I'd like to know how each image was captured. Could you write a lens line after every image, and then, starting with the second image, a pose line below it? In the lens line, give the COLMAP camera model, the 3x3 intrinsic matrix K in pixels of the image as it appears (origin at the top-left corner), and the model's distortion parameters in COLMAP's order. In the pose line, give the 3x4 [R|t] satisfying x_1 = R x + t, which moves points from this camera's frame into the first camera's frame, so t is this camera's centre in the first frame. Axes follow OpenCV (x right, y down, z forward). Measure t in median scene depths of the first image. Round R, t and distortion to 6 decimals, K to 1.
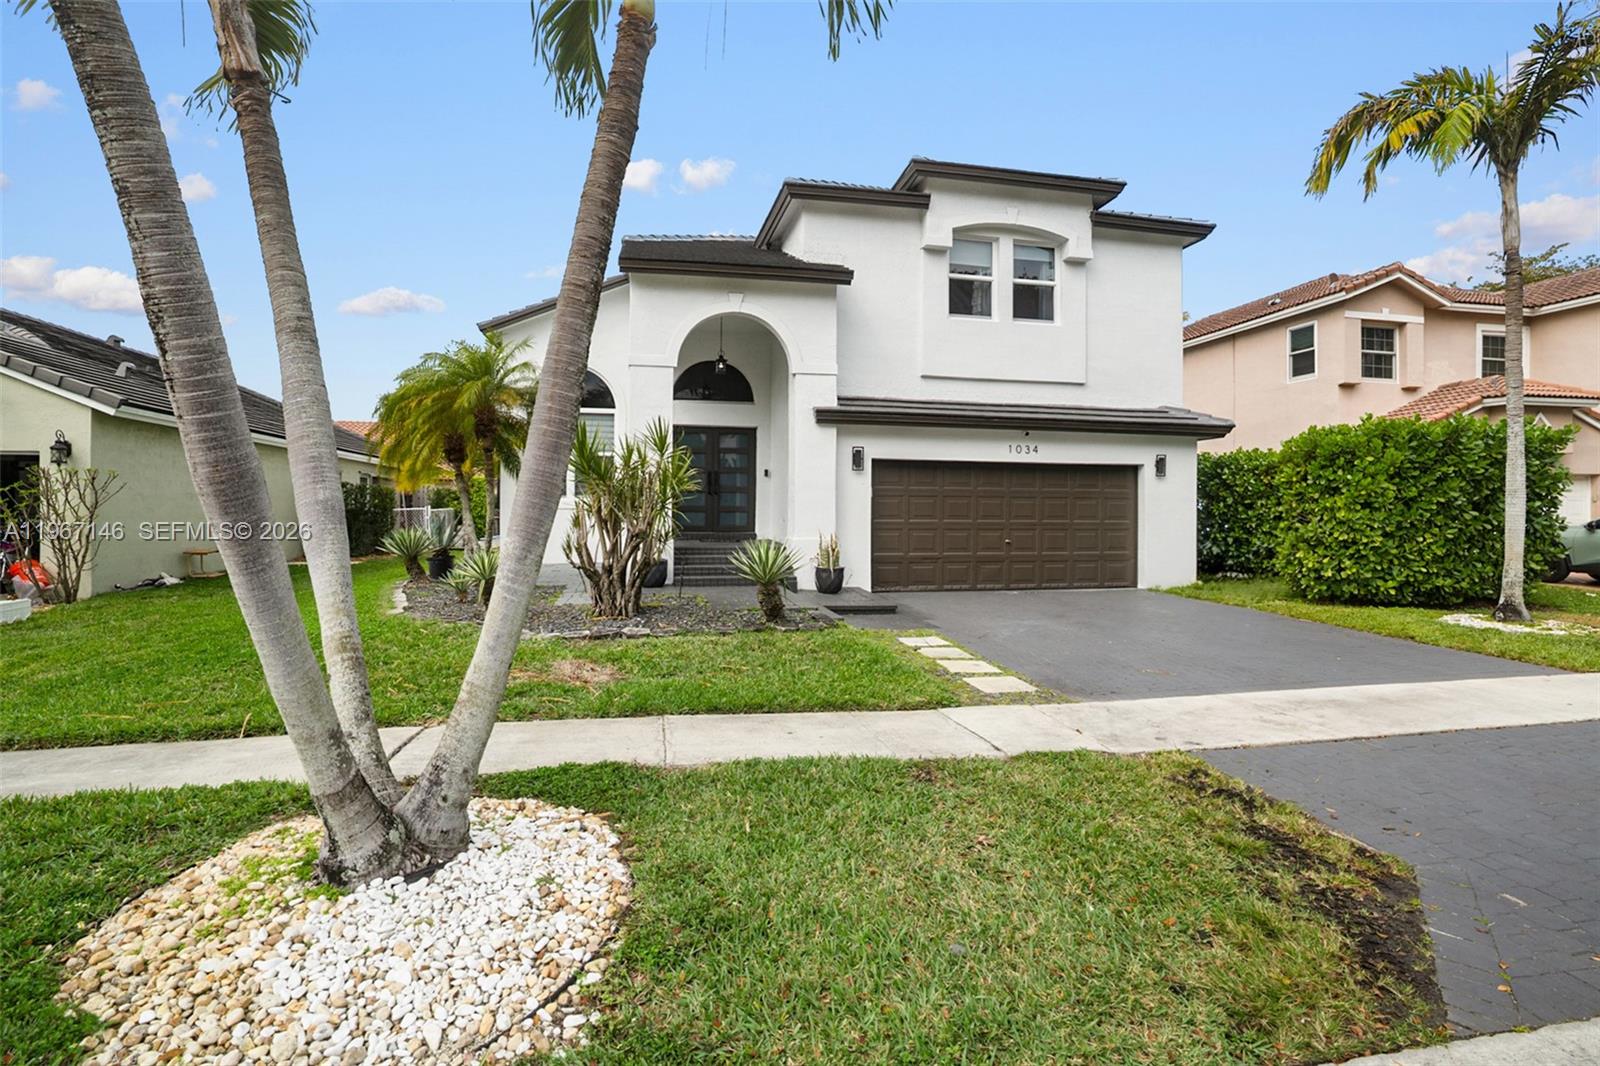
lens RADIAL K [[793.2, 0, 809.2], [0, 793.2, 503.8], [0, 0, 1]] dist [-0.034372, 0.000345]
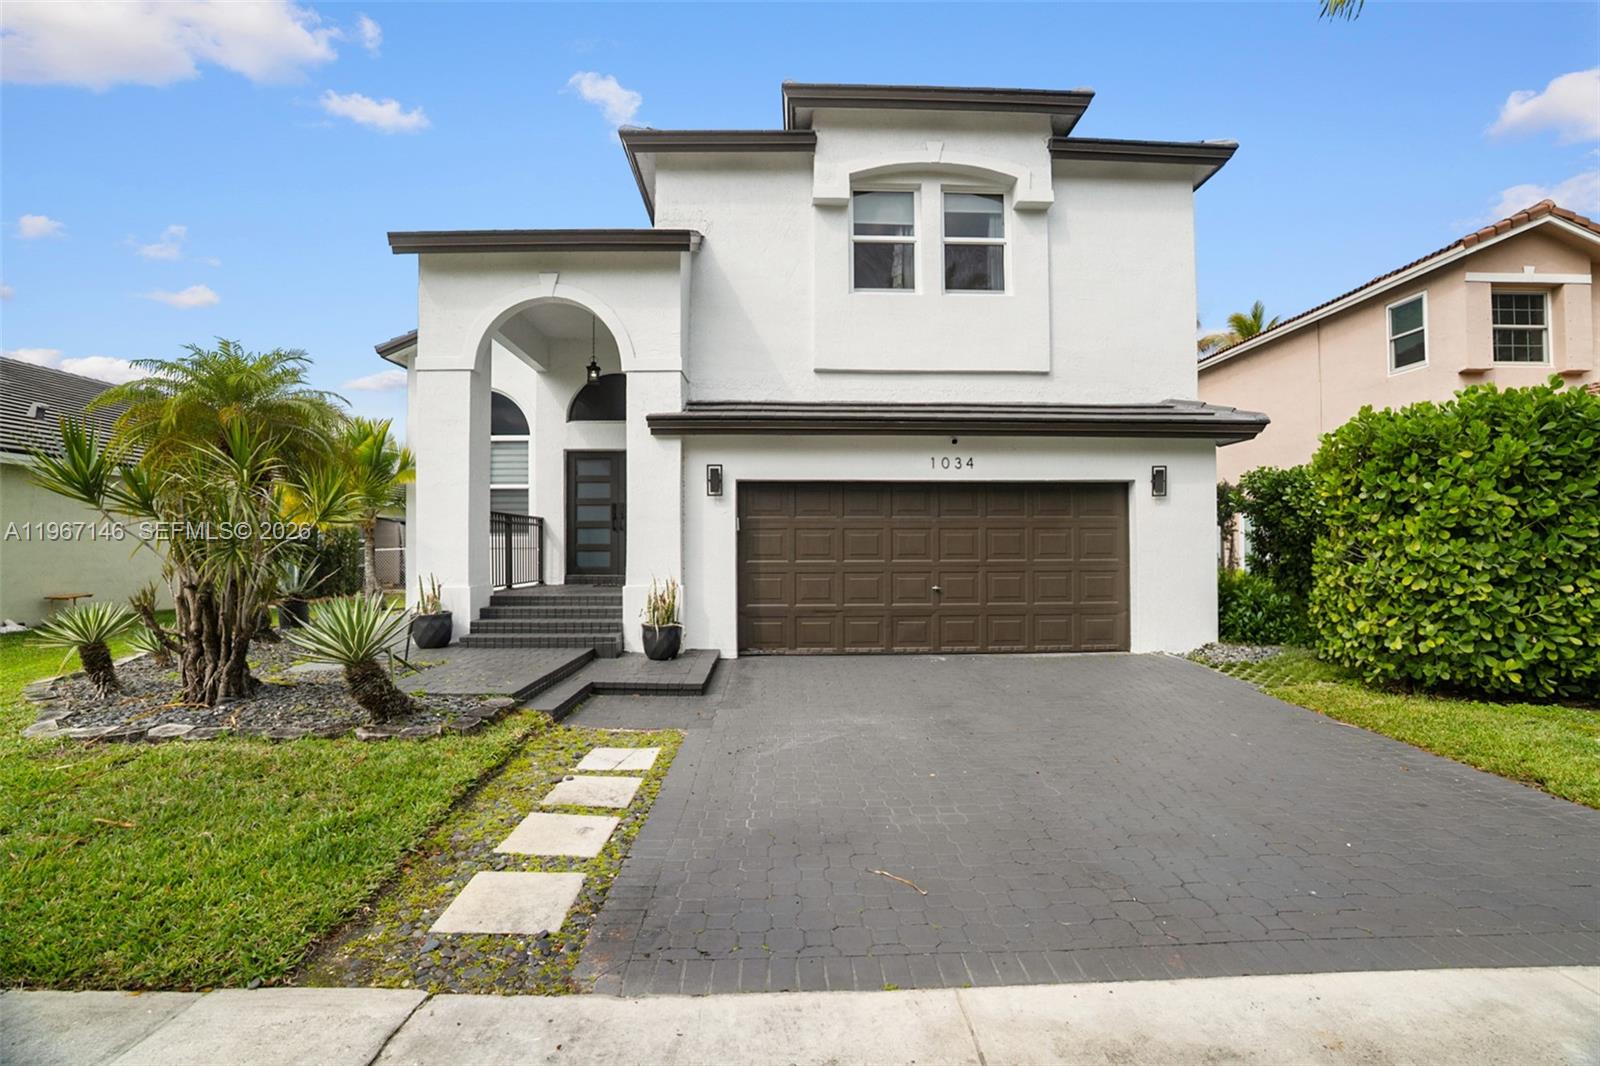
lens RADIAL K [[746.6, 0, 810.0], [0, 746.6, 527.1], [0, 0, 1]] dist [-0.054060, 0.016686]
pose [[0.984182, -0.014277, -0.176585, 0.263704], [0.010979, 0.999747, -0.019642, 0.002878], [0.176821, 0.017393, 0.984089, 0.301102]]
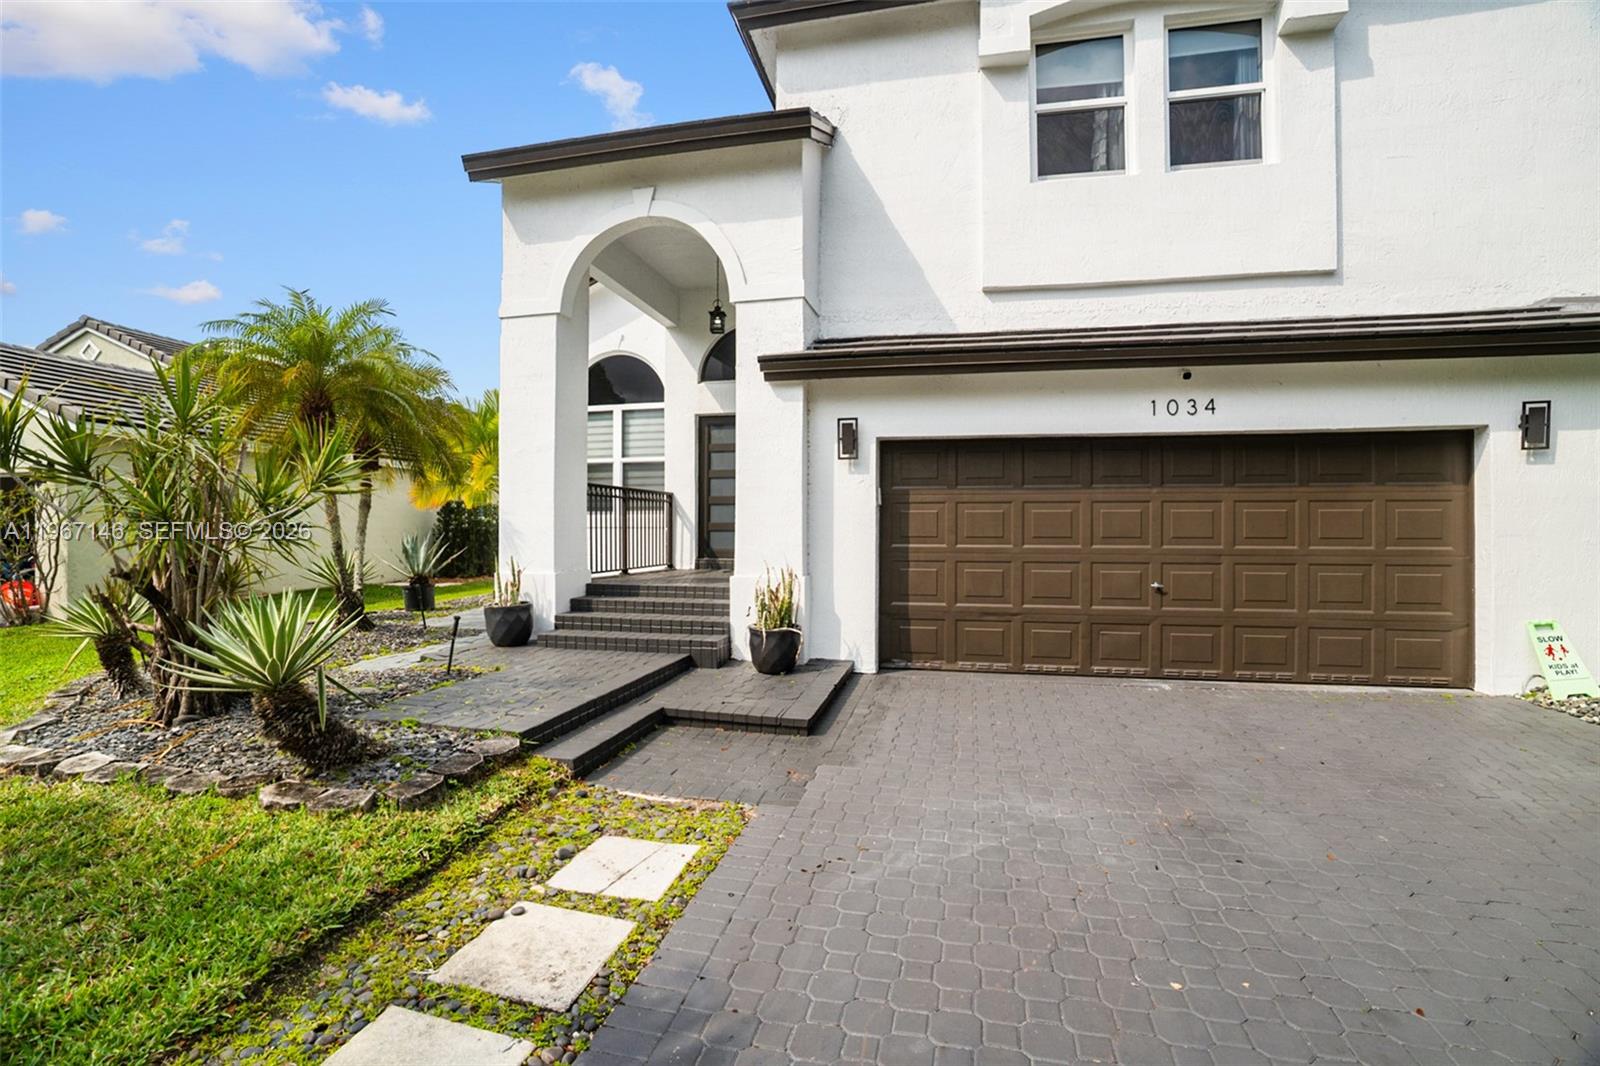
lens RADIAL K [[746.6, 0, 810.0], [0, 746.6, 527.1], [0, 0, 1]] dist [-0.054060, 0.016686]
pose [[0.909542, -0.005436, -0.415577, 0.250199], [0.007837, 0.999961, 0.004071, 0.004850], [0.415538, -0.006960, 0.909549, 0.470124]]
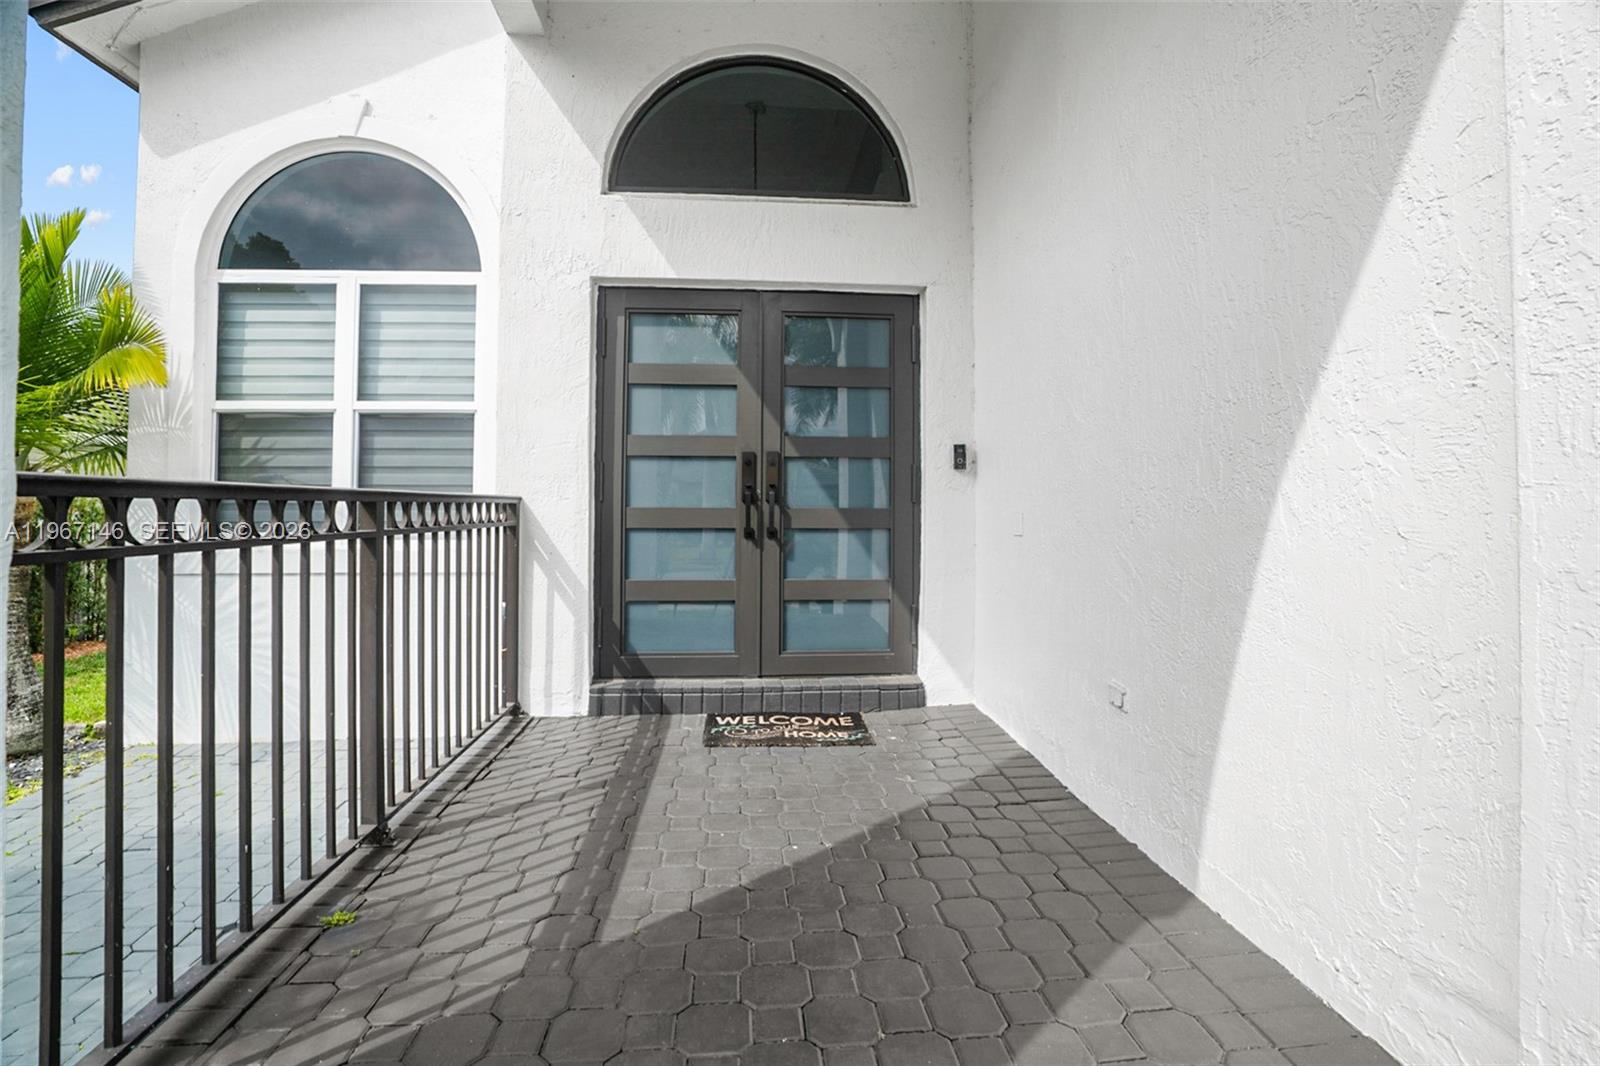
lens RADIAL K [[746.6, 0, 810.0], [0, 746.6, 527.1], [0, 0, 1]] dist [-0.054060, 0.016686]
pose [[0.991927, 0.009012, -0.126492, -0.084689], [-0.007162, 0.999861, 0.015074, -0.023646], [0.126610, -0.014046, 0.991853, 0.891327]]
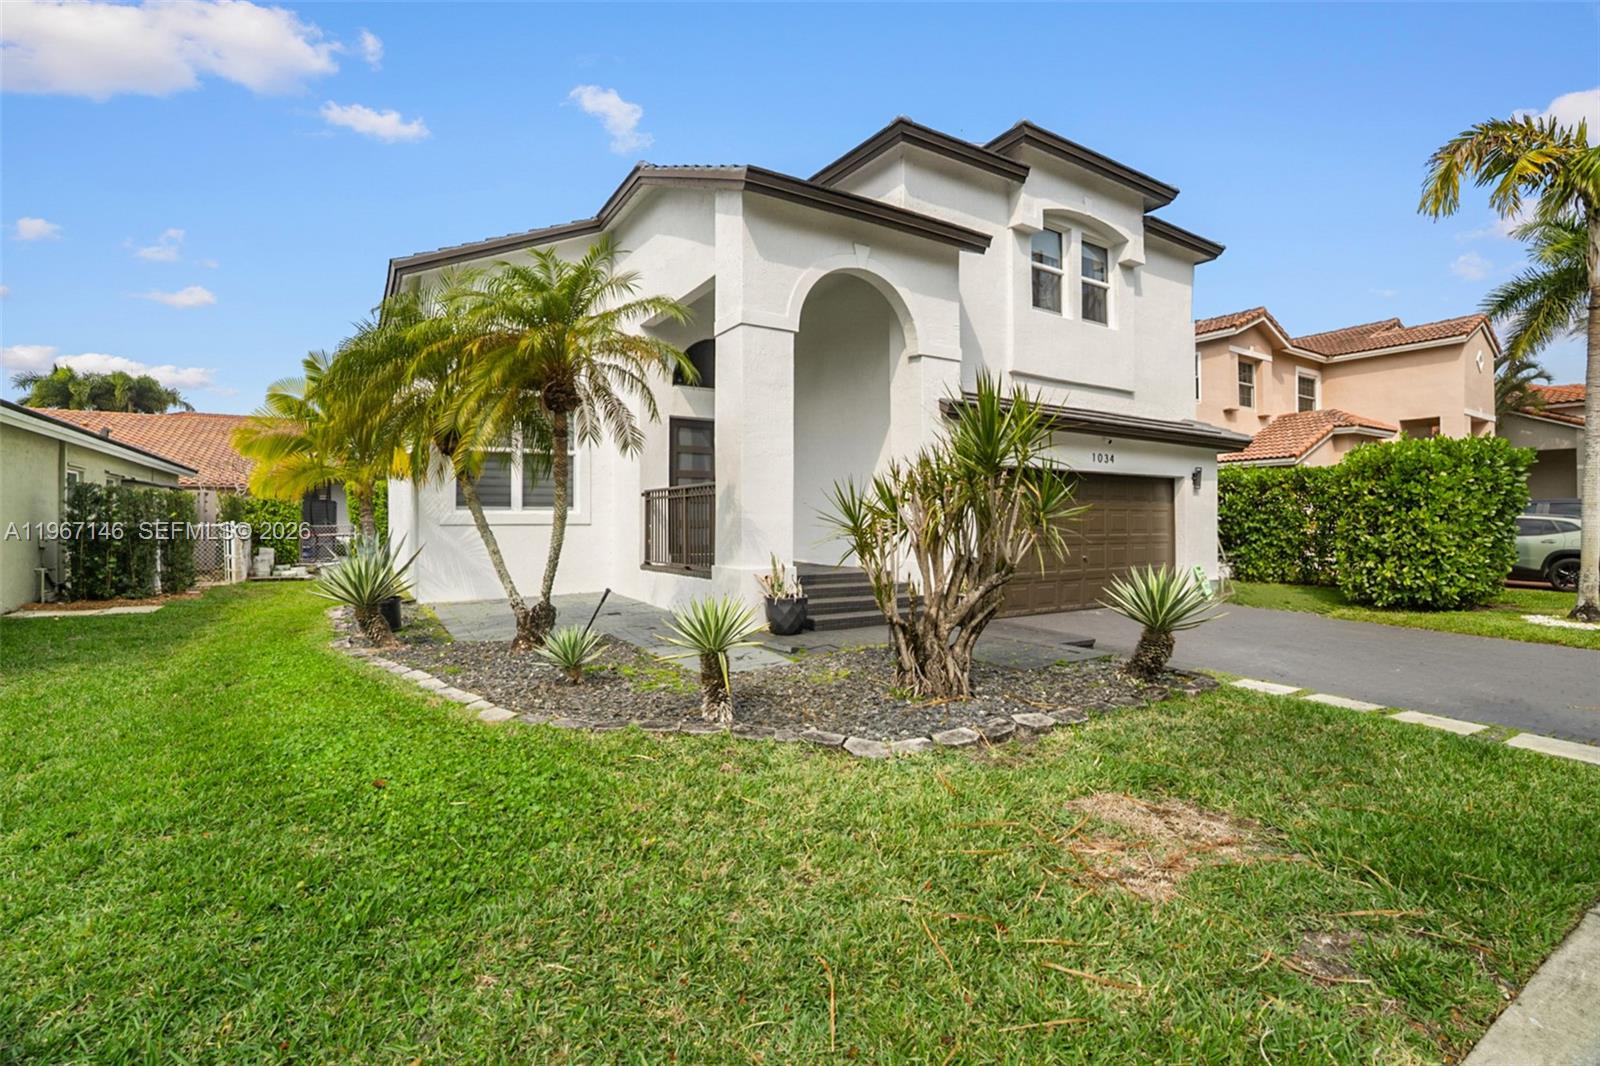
lens RADIAL K [[724.3, 0, 822.9], [0, 724.3, 513.2], [0, 0, 1]] dist [-0.033784, -0.000093]
pose [[0.933598, -0.001831, 0.358318, -0.344618], [0.002105, 0.999998, -0.000375, -0.004251], [-0.358316, 0.001104, 0.933600, 0.328389]]
